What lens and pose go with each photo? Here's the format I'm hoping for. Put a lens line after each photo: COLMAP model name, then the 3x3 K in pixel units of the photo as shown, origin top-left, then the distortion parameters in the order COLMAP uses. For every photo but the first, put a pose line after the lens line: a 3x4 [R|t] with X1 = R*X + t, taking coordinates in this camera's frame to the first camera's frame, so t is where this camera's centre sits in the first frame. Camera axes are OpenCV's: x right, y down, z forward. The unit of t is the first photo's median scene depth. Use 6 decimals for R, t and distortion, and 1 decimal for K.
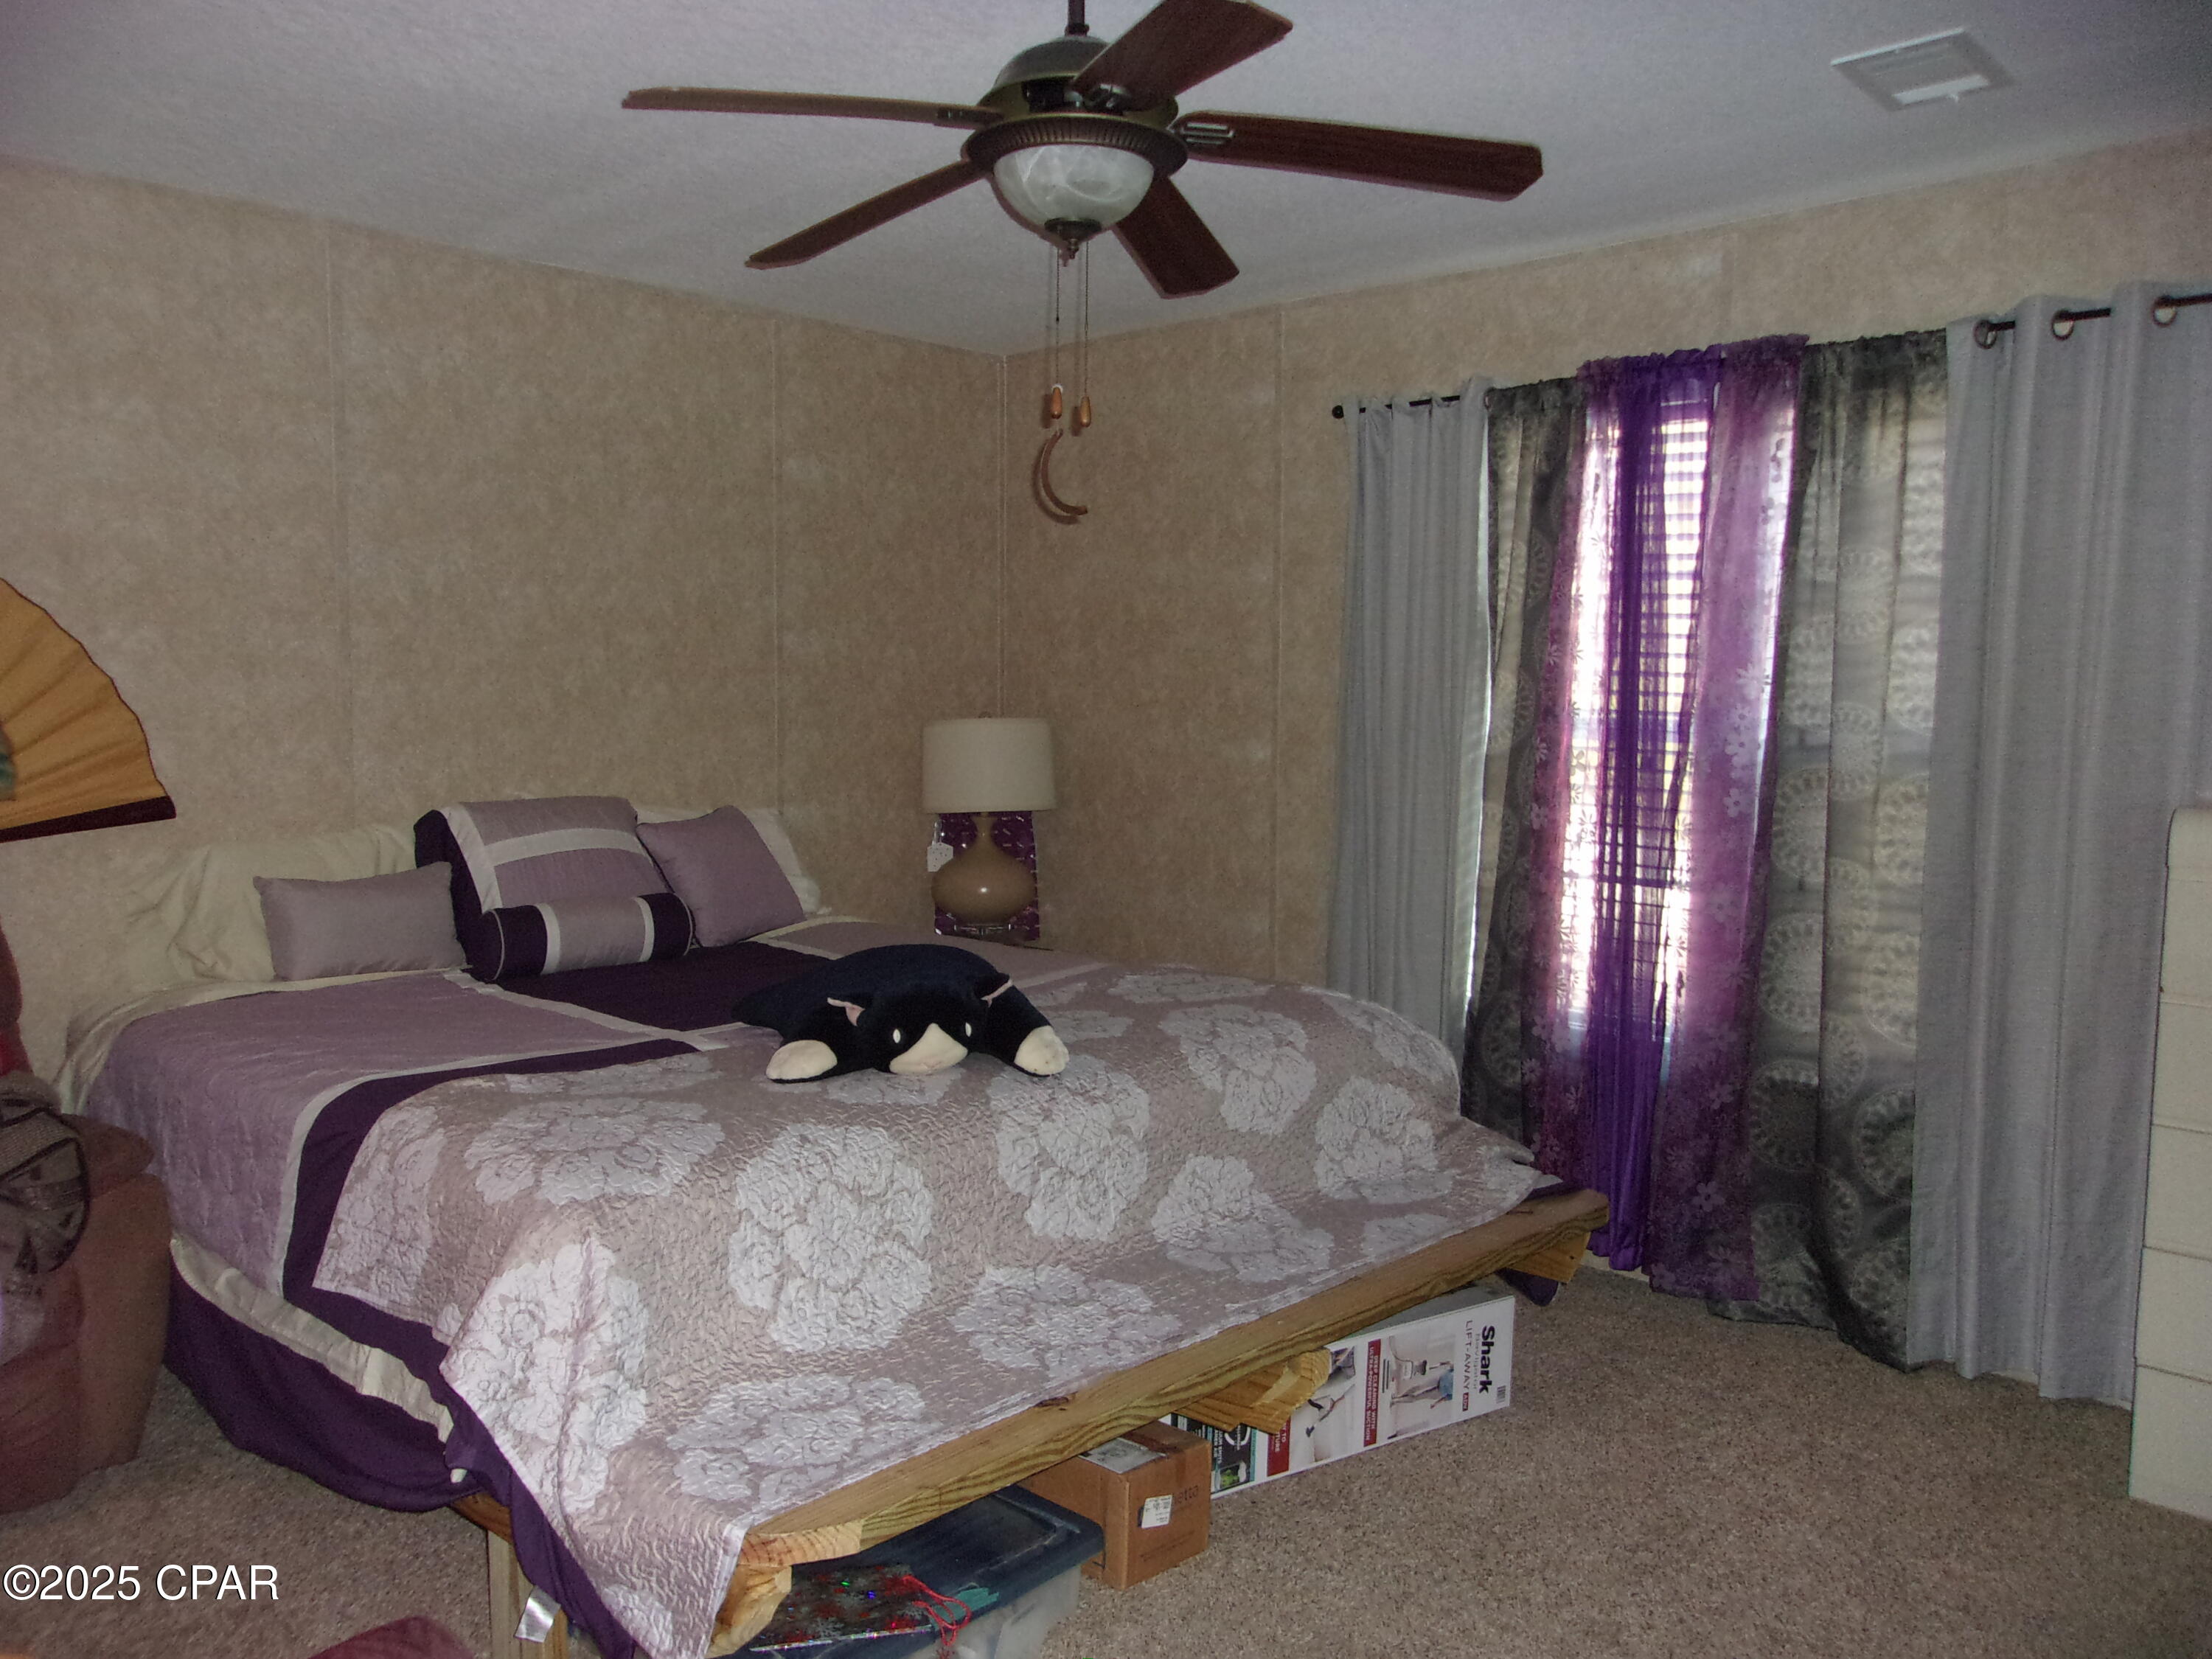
lens RADIAL K [[1743.4, 0, 1100.4], [0, 1743.4, 836.0], [0, 0, 1]] dist [-0.027722, 0.069279]
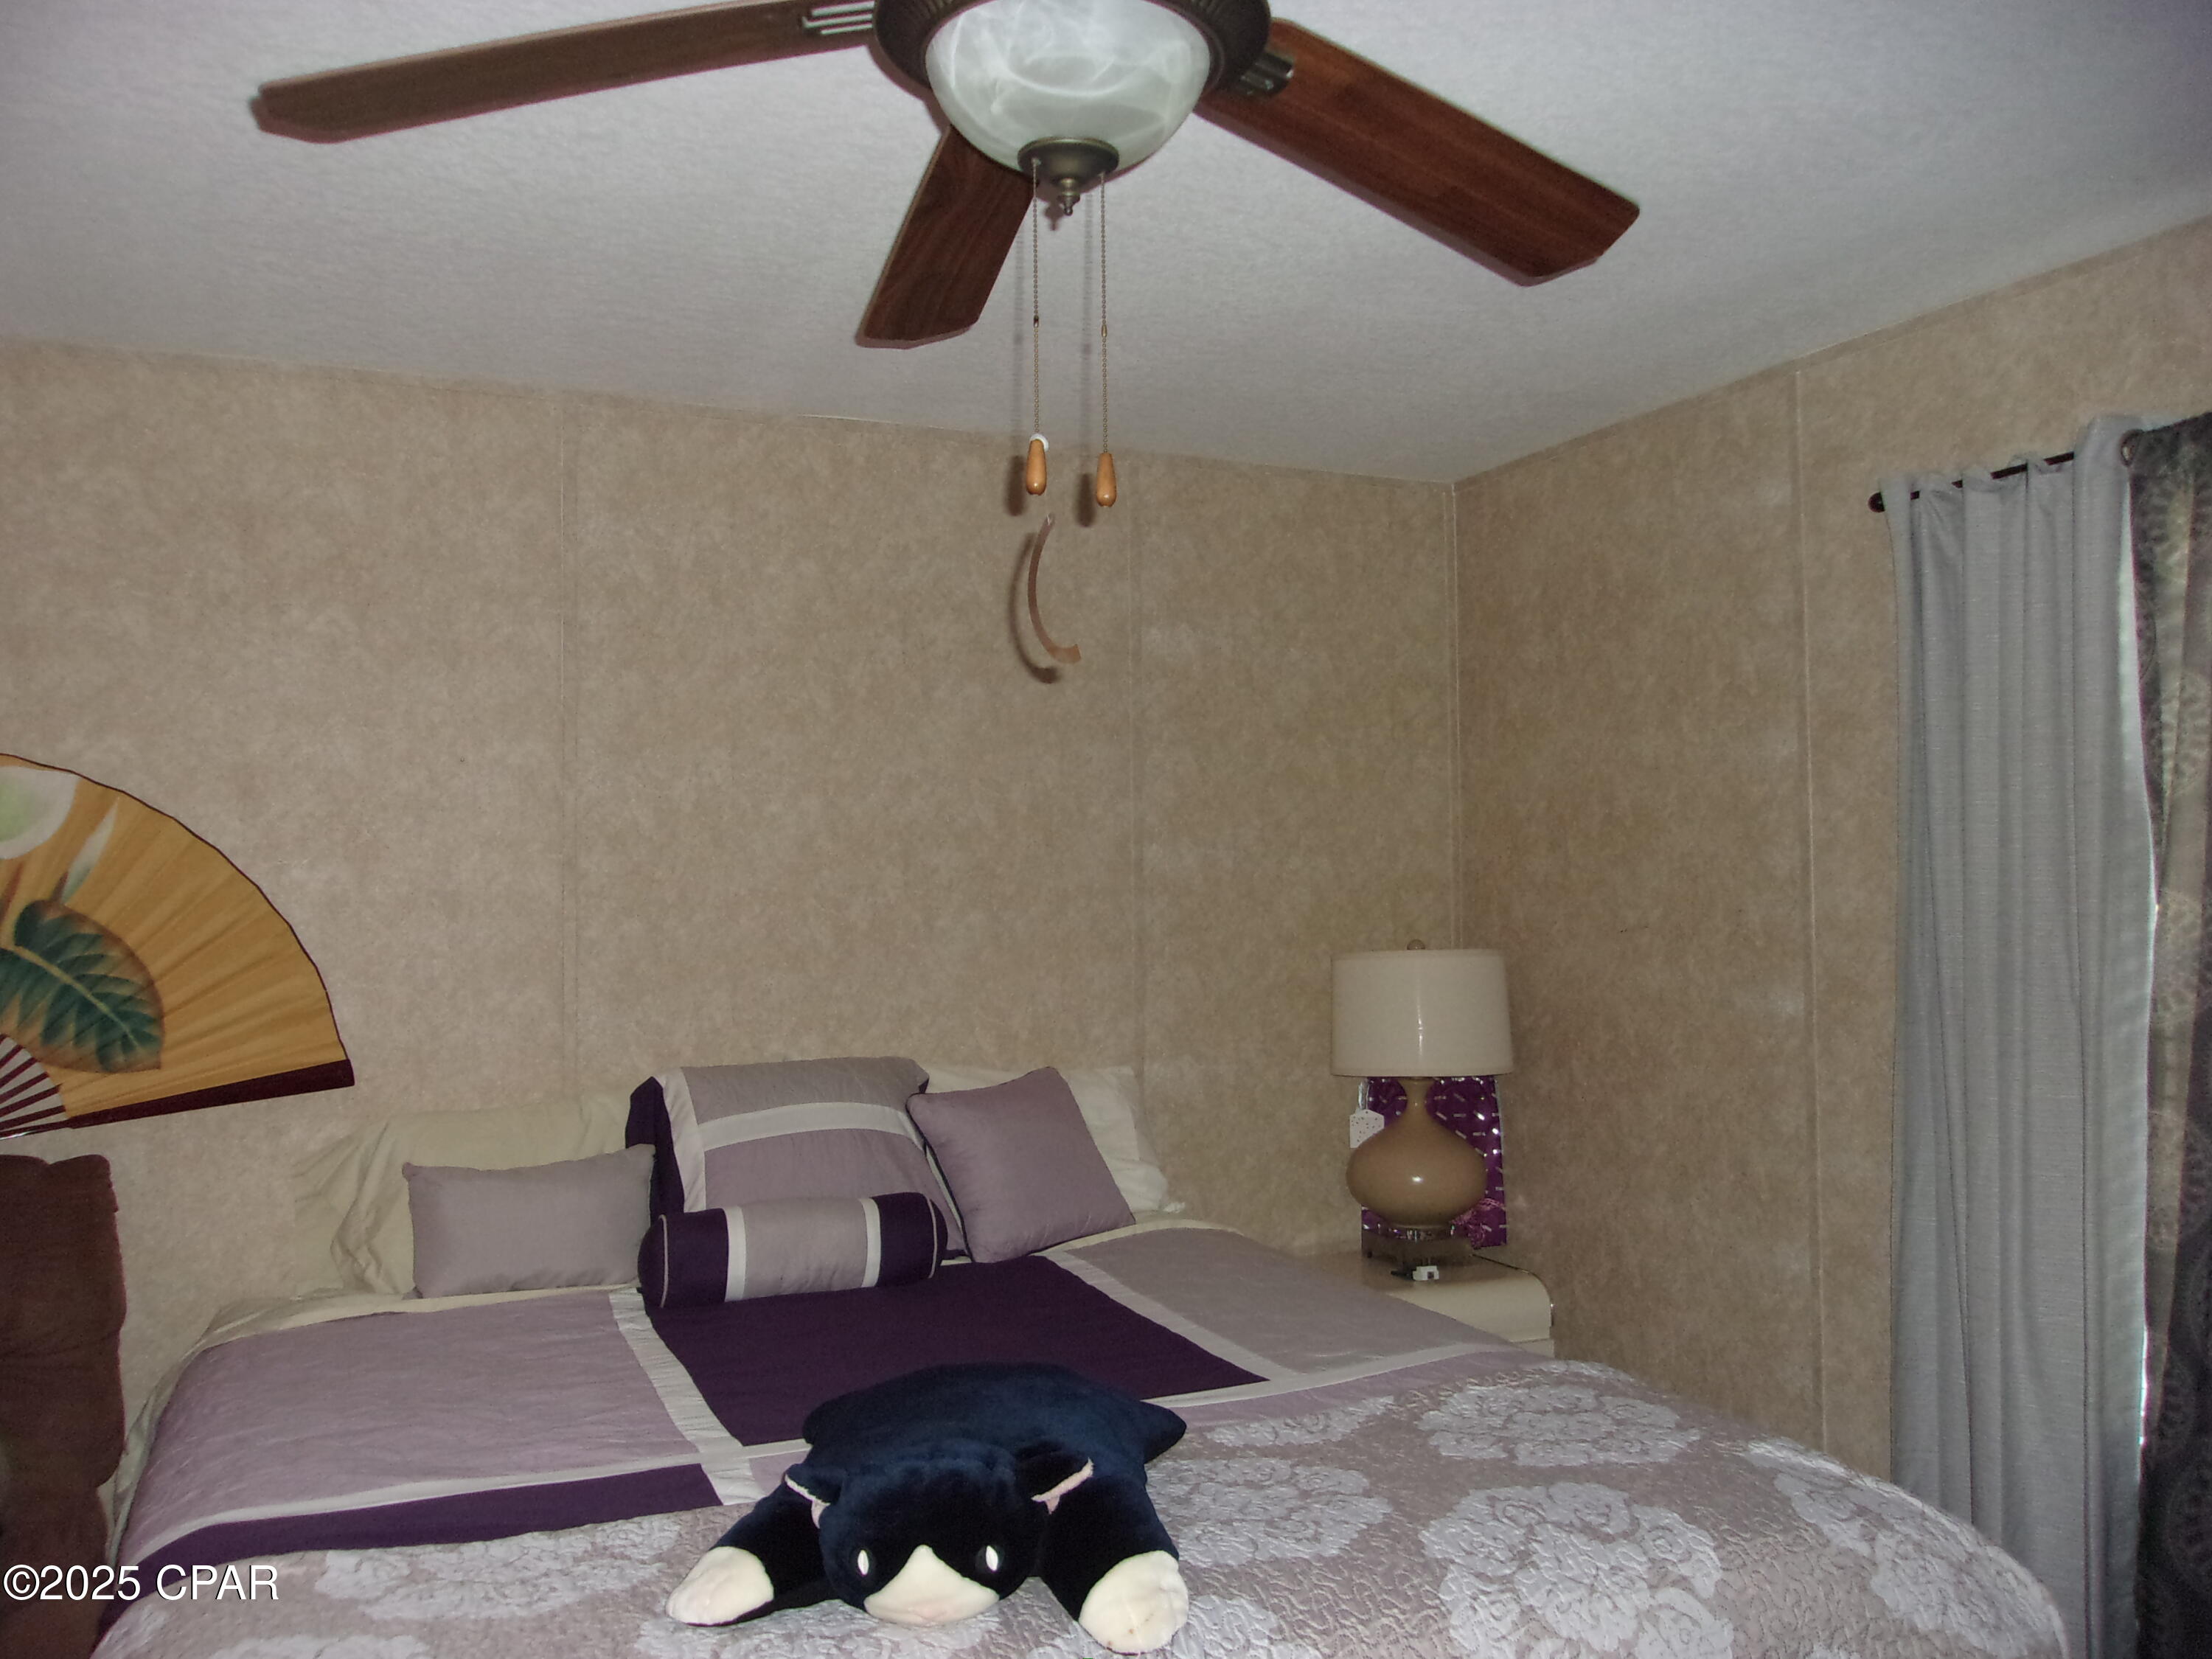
lens RADIAL K [[1743.4, 0, 1100.4], [0, 1743.4, 836.0], [0, 0, 1]] dist [-0.027722, 0.069279]
pose [[0.922912, -0.023495, -0.384294, 0.119262], [-0.017100, 0.994650, -0.101880, -0.044658], [0.384632, 0.100597, 0.917572, 0.298163]]
